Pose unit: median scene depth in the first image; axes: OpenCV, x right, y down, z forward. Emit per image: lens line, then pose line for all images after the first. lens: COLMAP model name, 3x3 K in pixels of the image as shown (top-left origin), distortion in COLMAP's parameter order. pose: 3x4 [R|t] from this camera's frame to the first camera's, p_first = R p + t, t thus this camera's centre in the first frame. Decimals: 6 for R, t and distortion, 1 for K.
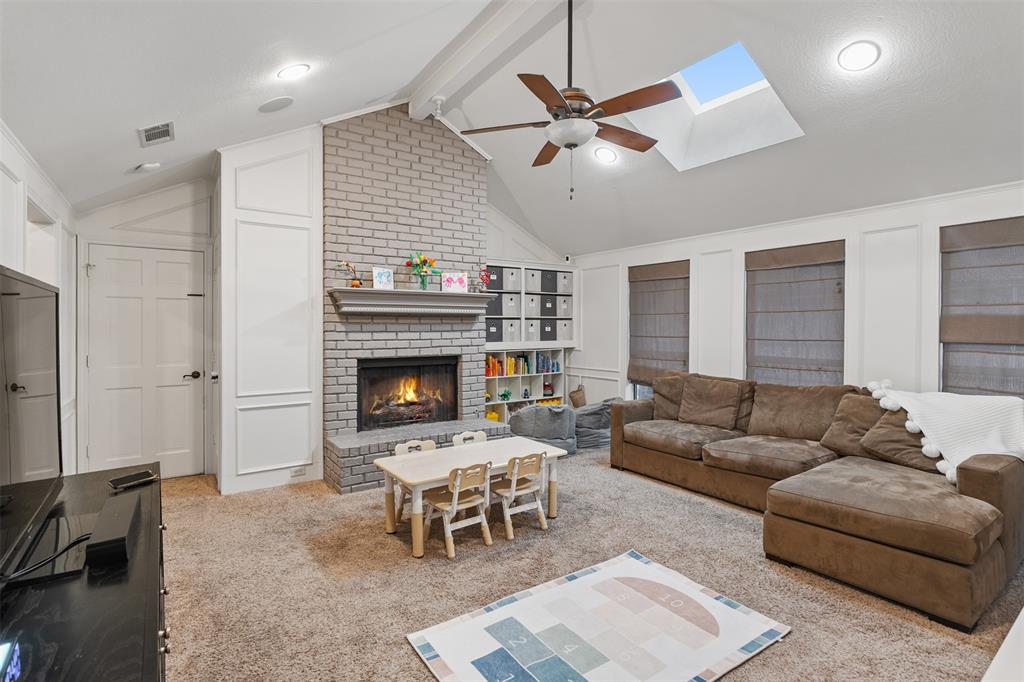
lens RADIAL K [[493.7, 0, 512.1], [0, 493.7, 336.0], [0, 0, 1]] dist [0.002905, -0.003568]
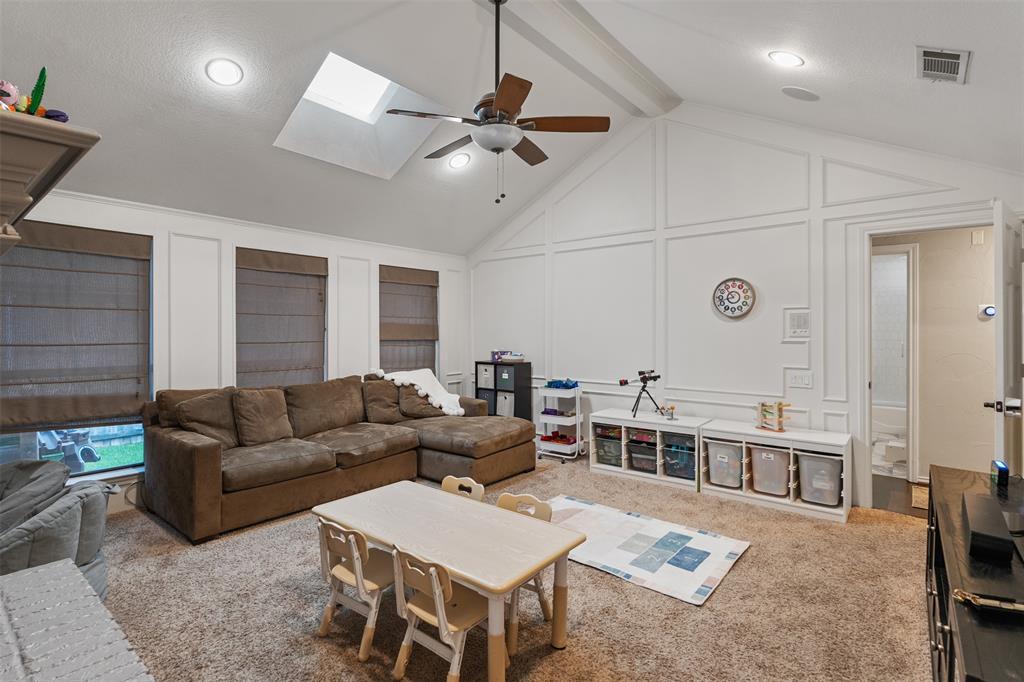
lens RADIAL K [[493.7, 0, 512.8], [0, 493.7, 333.7], [0, 0, 1]] dist [0.002905, -0.003568]
pose [[-0.282828, -0.010023, 0.959118, -0.634355], [0.012684, 0.999819, 0.014189, -0.021734], [-0.959087, 0.016179, -0.282650, 0.926858]]
